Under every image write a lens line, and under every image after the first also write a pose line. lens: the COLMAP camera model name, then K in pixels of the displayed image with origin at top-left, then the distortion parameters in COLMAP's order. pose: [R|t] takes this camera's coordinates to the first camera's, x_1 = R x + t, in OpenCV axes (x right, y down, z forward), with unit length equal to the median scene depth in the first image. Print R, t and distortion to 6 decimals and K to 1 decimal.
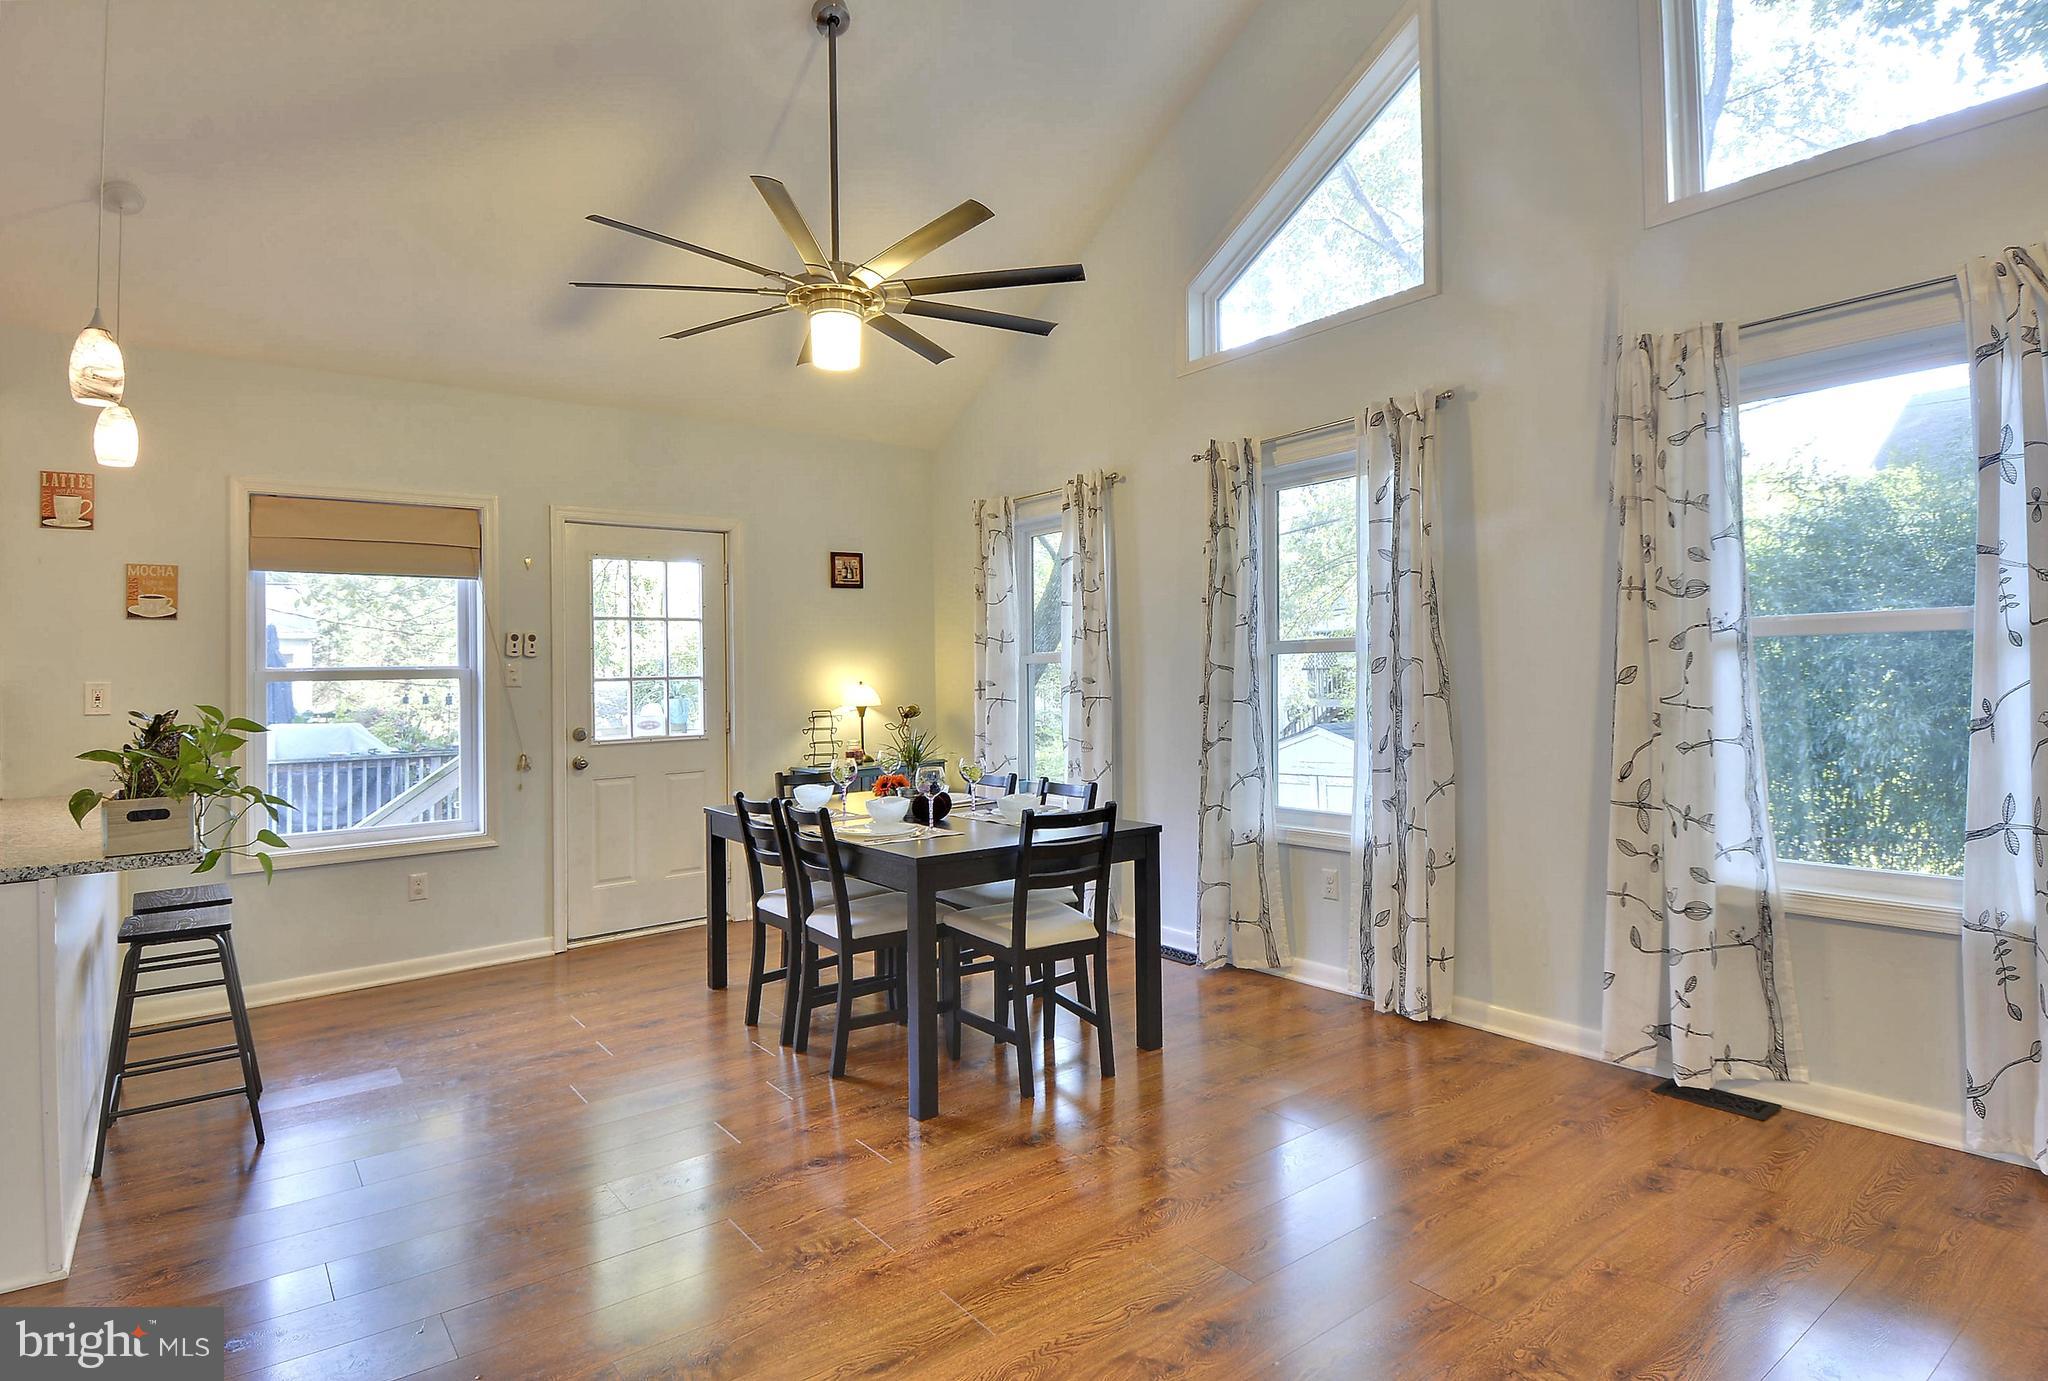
lens RADIAL K [[1063.9, 0, 1019.6], [0, 1063.9, 696.8], [0, 0, 1]] dist [0.000067, -0.000867]
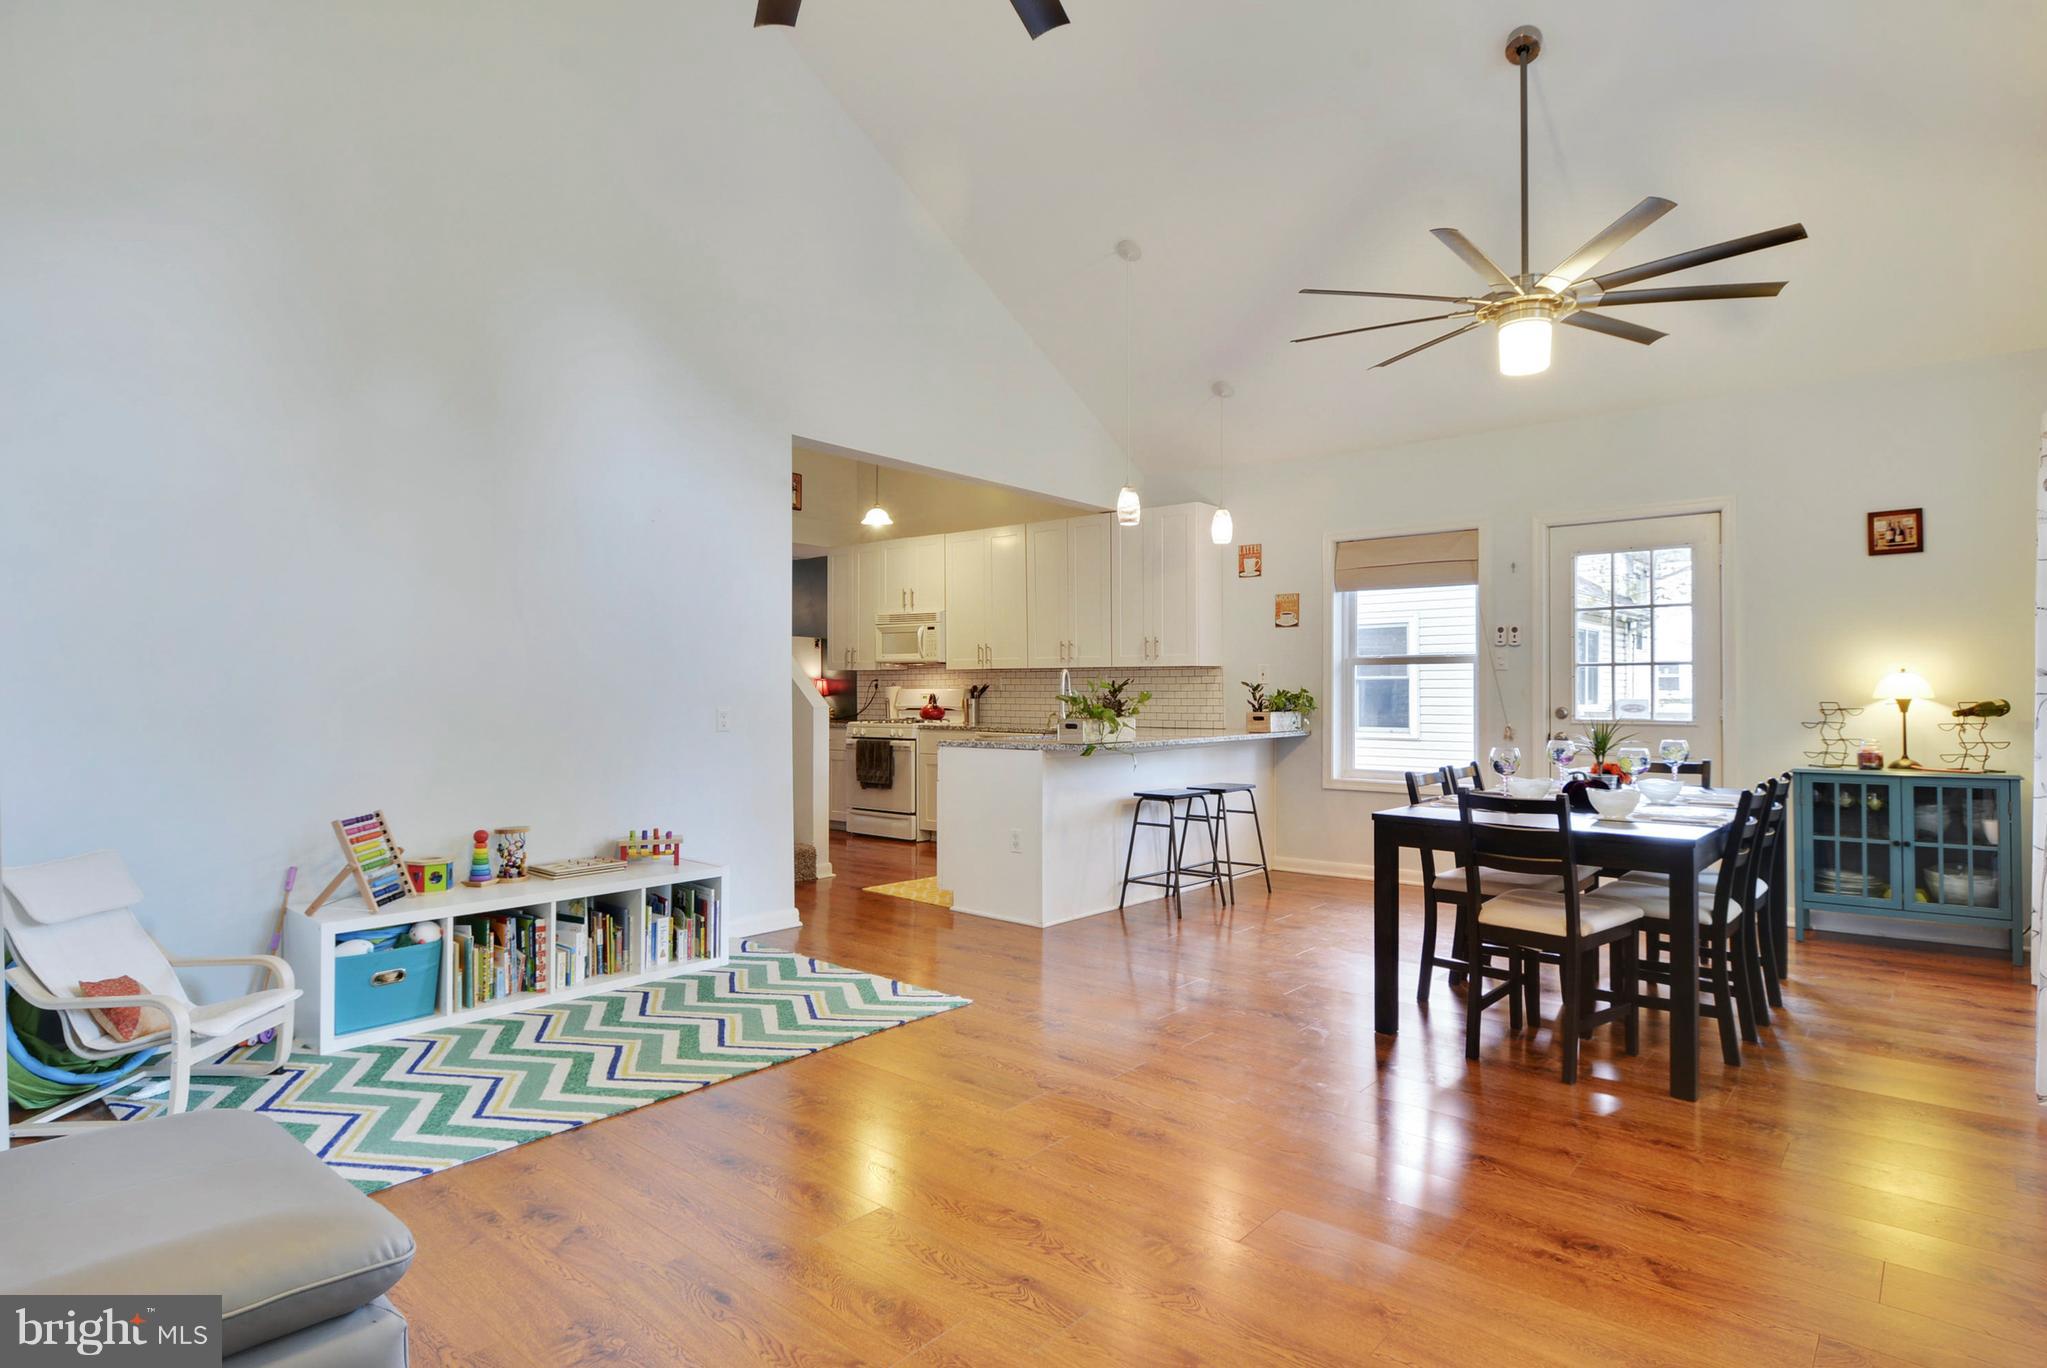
lens RADIAL K [[1079.4, 0, 1022.4], [0, 1079.4, 677.7], [0, 0, 1]] dist [-0.004334, -0.001441]
pose [[0.210232, 0.015630, -0.977527, 0.691763], [-0.018615, 0.999755, 0.011982, -0.006803], [0.977474, 0.015677, 0.210472, 0.240562]]
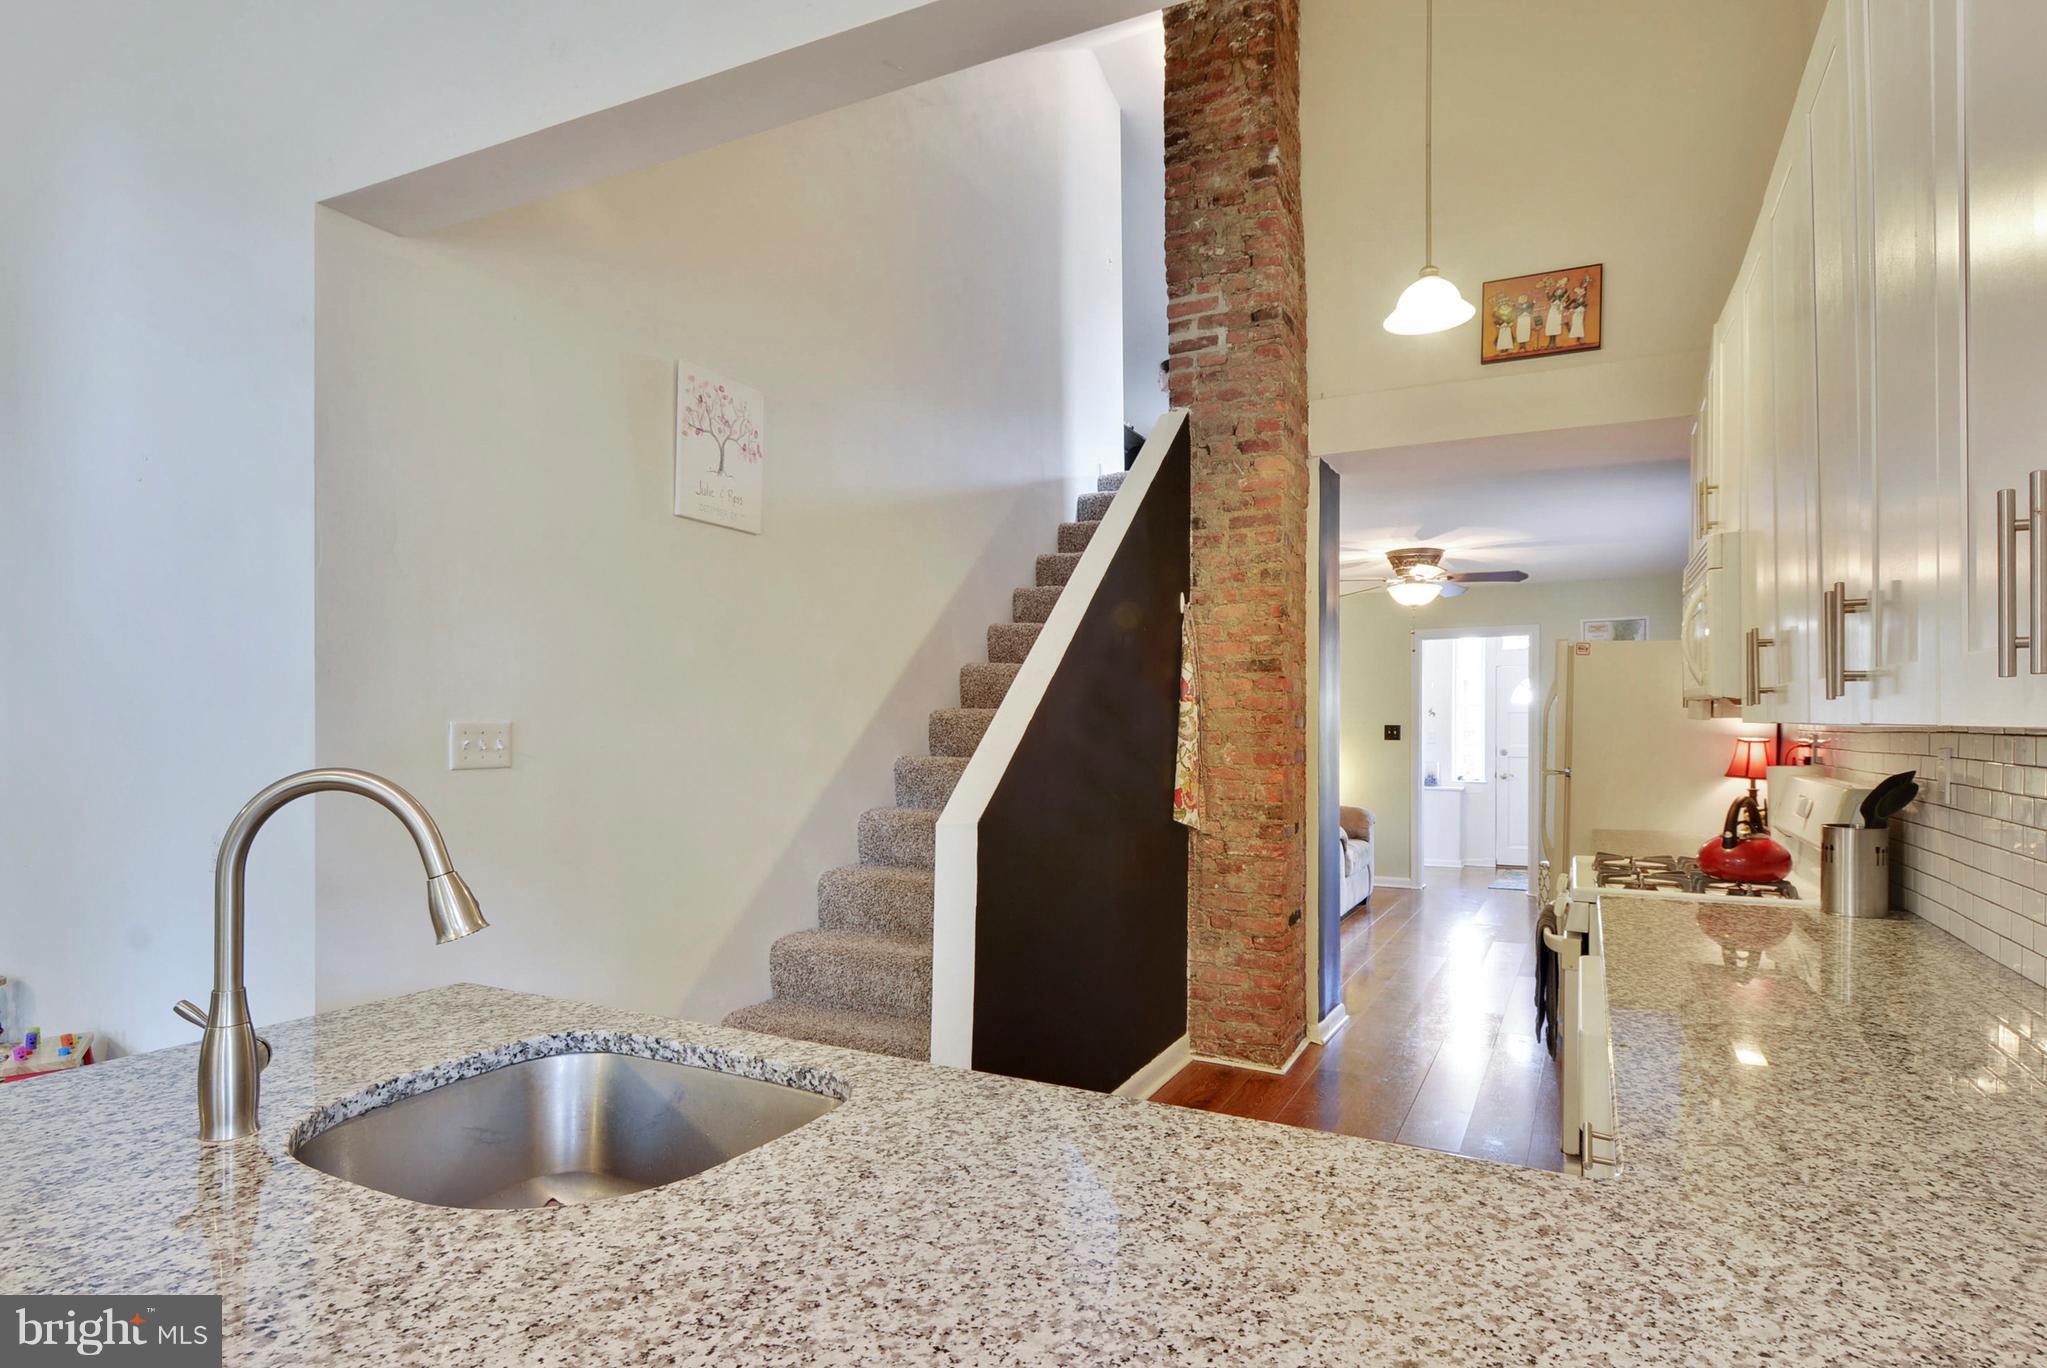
lens RADIAL K [[1079.4, 0, 1041.3], [0, 1079.4, 718.6], [0, 0, 1]] dist [-0.004334, -0.001441]
pose [[-0.894549, 0.026618, -0.446176, -0.638903], [0.017822, 0.999555, 0.023900, -0.019553], [0.446614, 0.013428, -0.894626, 0.862578]]
